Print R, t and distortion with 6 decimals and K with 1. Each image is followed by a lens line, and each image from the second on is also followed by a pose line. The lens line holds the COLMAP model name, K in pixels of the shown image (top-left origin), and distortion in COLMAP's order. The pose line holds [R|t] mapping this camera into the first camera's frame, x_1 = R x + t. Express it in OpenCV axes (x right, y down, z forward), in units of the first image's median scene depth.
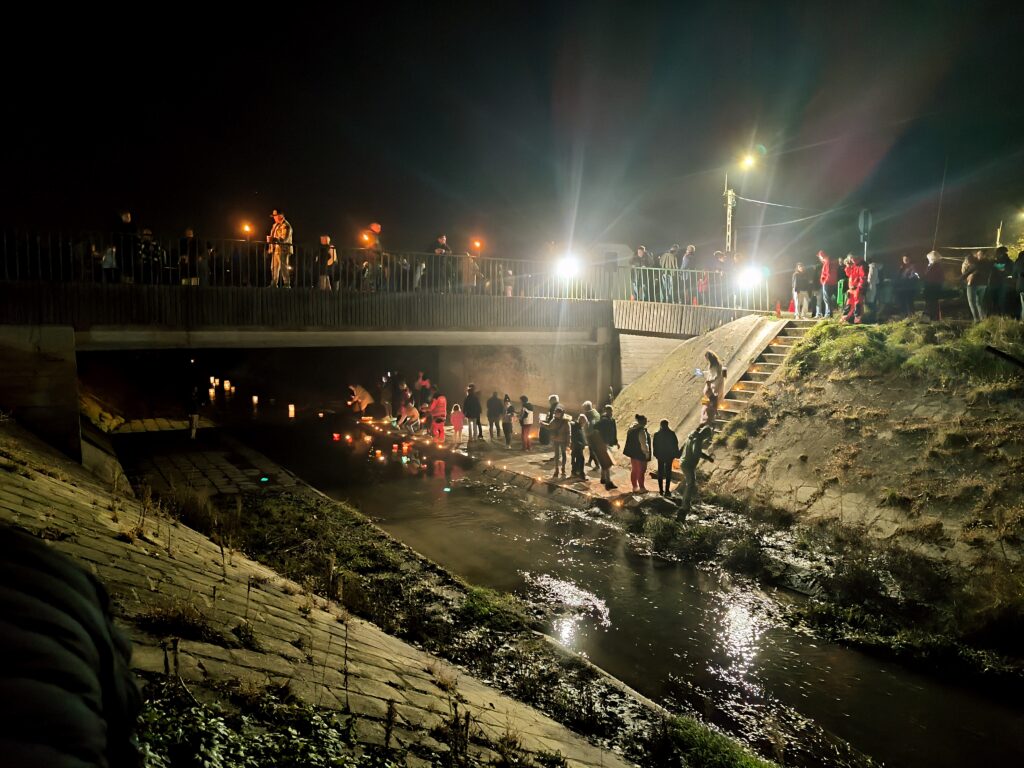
lens RADIAL K [[709.8, 0, 512.0], [0, 709.8, 384.0], [0, 0, 1]] dist [0.002748, -0.000936]
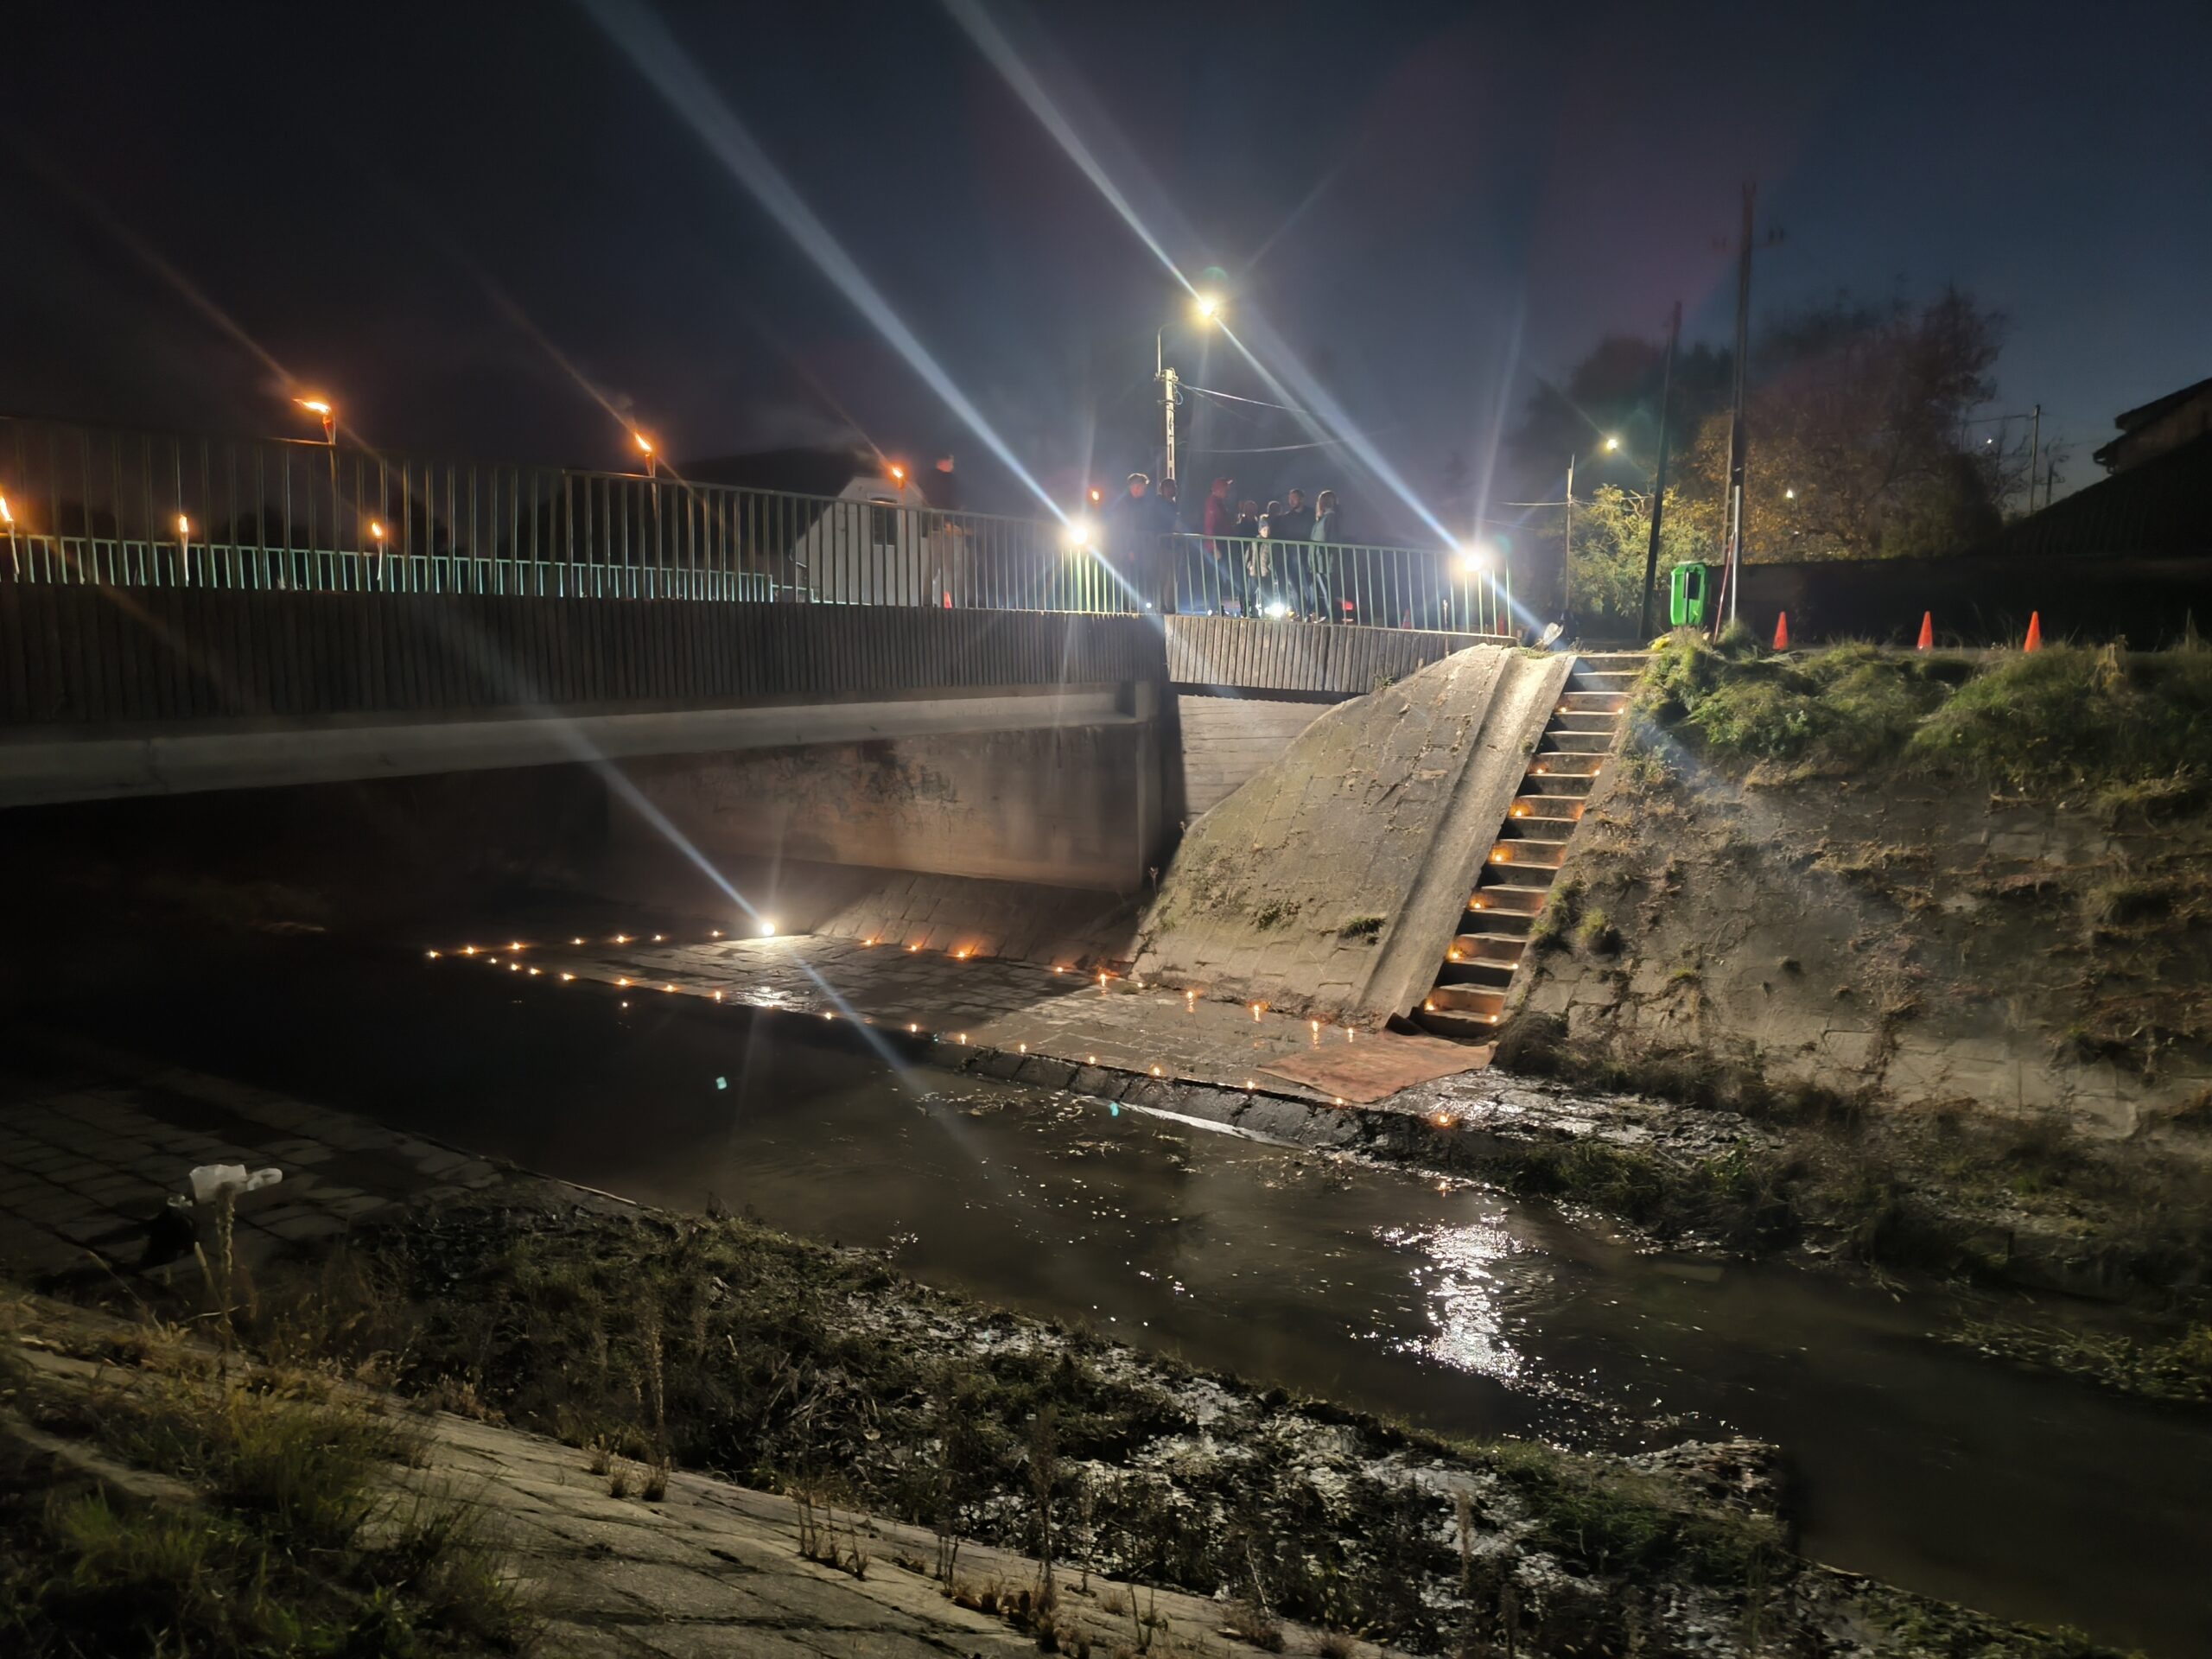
lens RADIAL K [[1533.3, 0, 1106.0], [0, 1533.3, 829.5], [0, 0, 1]] dist [0.002748, -0.000936]
pose [[0.931575, -0.061933, 0.358235, -0.256797], [0.052431, 0.997969, 0.036190, -0.030371], [-0.359749, -0.014931, 0.932930, 0.192718]]
